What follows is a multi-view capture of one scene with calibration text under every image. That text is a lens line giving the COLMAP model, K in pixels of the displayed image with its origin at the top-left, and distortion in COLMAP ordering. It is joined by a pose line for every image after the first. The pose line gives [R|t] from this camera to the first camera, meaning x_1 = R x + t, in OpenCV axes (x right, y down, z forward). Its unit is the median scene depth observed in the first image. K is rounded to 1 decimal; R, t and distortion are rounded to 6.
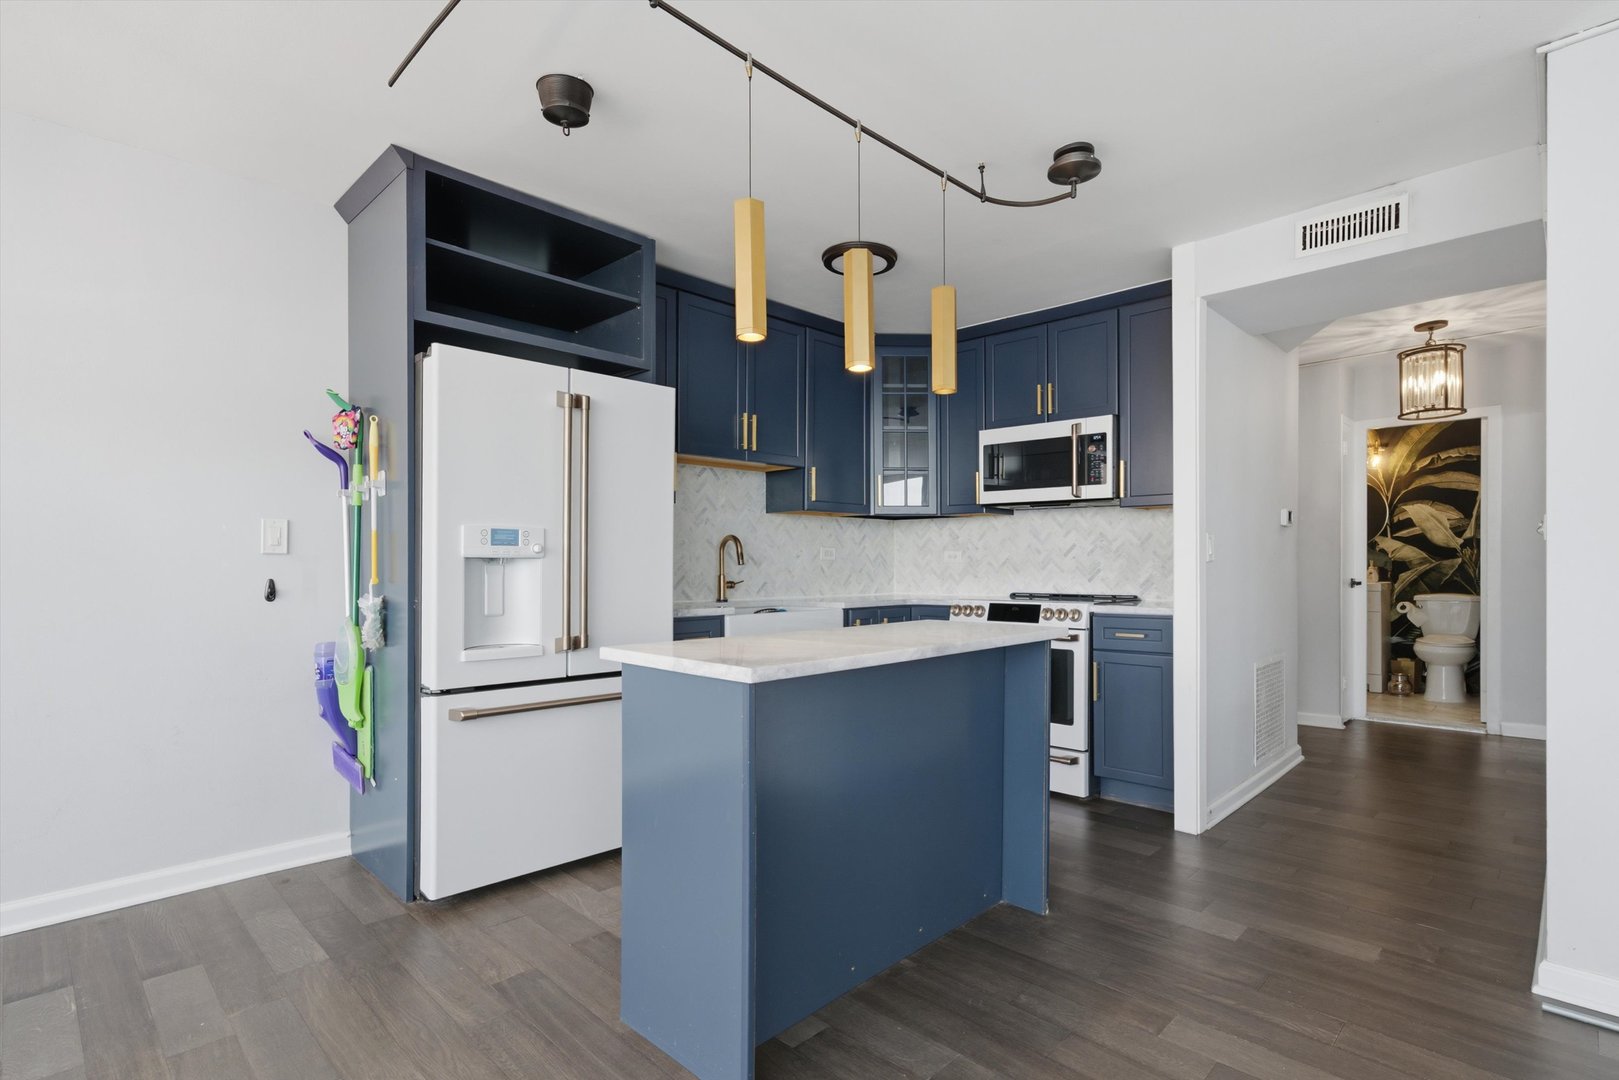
lens RADIAL K [[786.6, 0, 826.2], [0, 786.6, 557.4], [0, 0, 1]] dist [-0.000998, 0.000650]
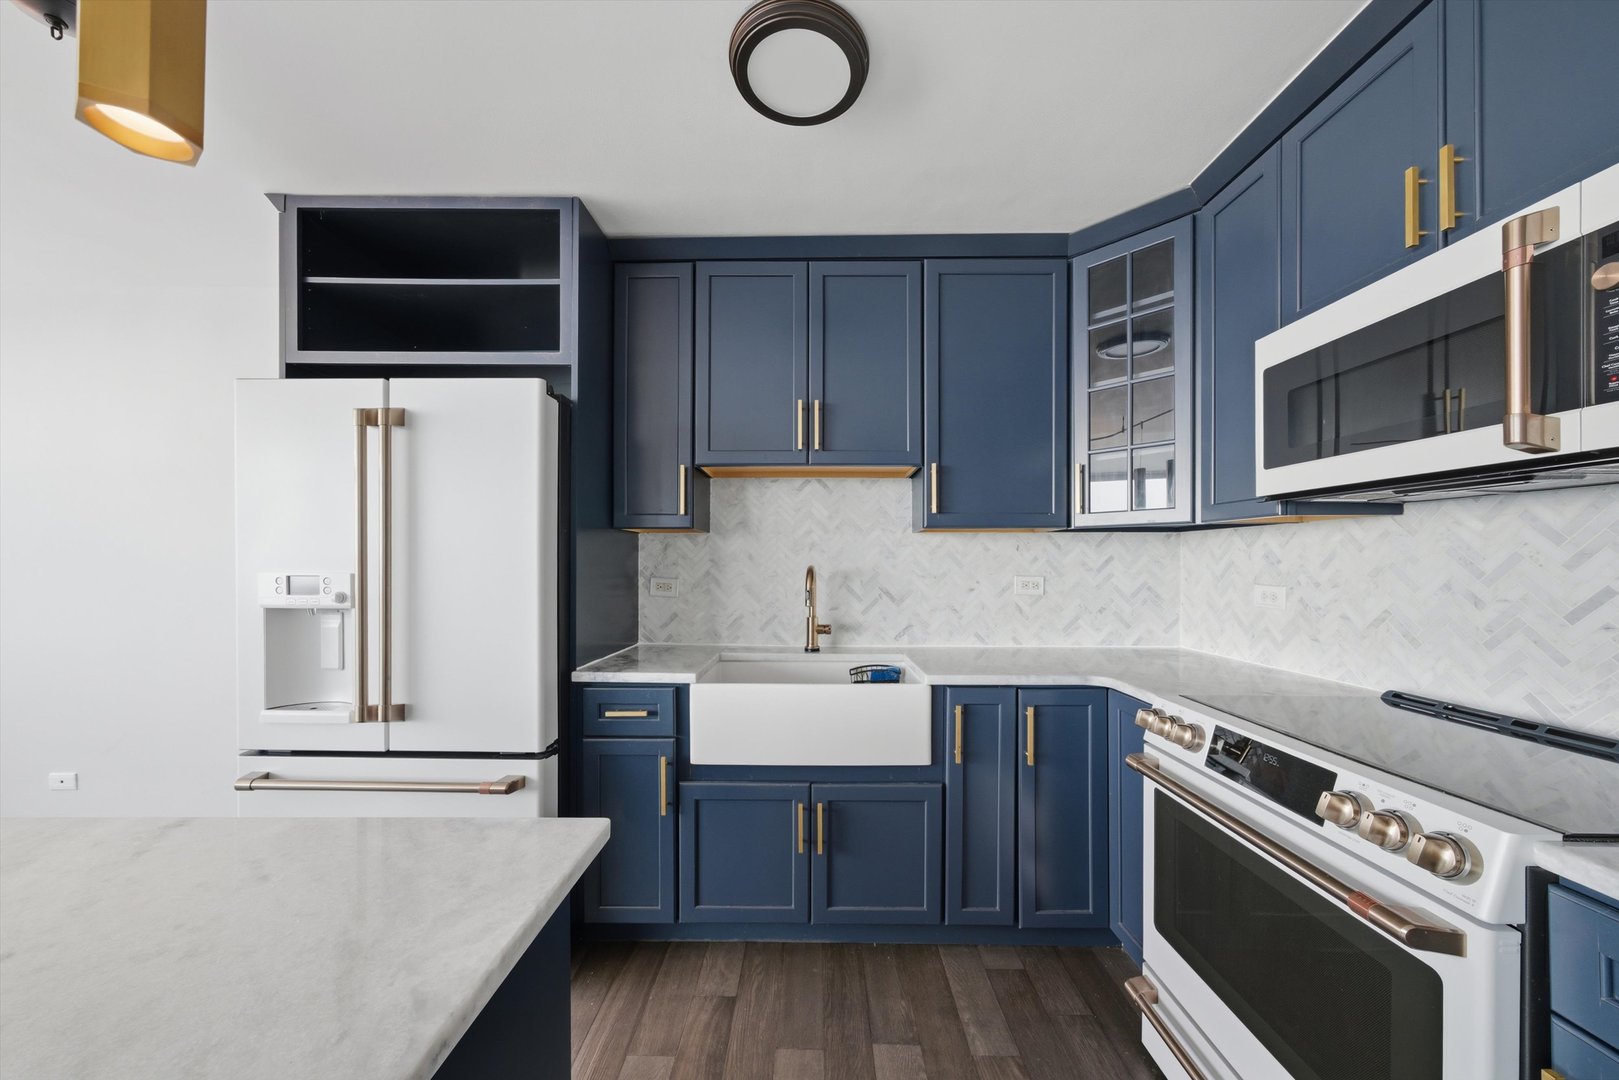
lens RADIAL K [[558.9, 0, 811.0], [0, 558.9, 563.0], [0, 0, 1]] dist [0.000671, 0.000208]
pose [[0.686840, 0.001708, -0.726807, 0.244282], [0.002313, 0.999987, 0.004537, -0.029202], [0.726805, -0.004797, 0.686827, 0.550918]]
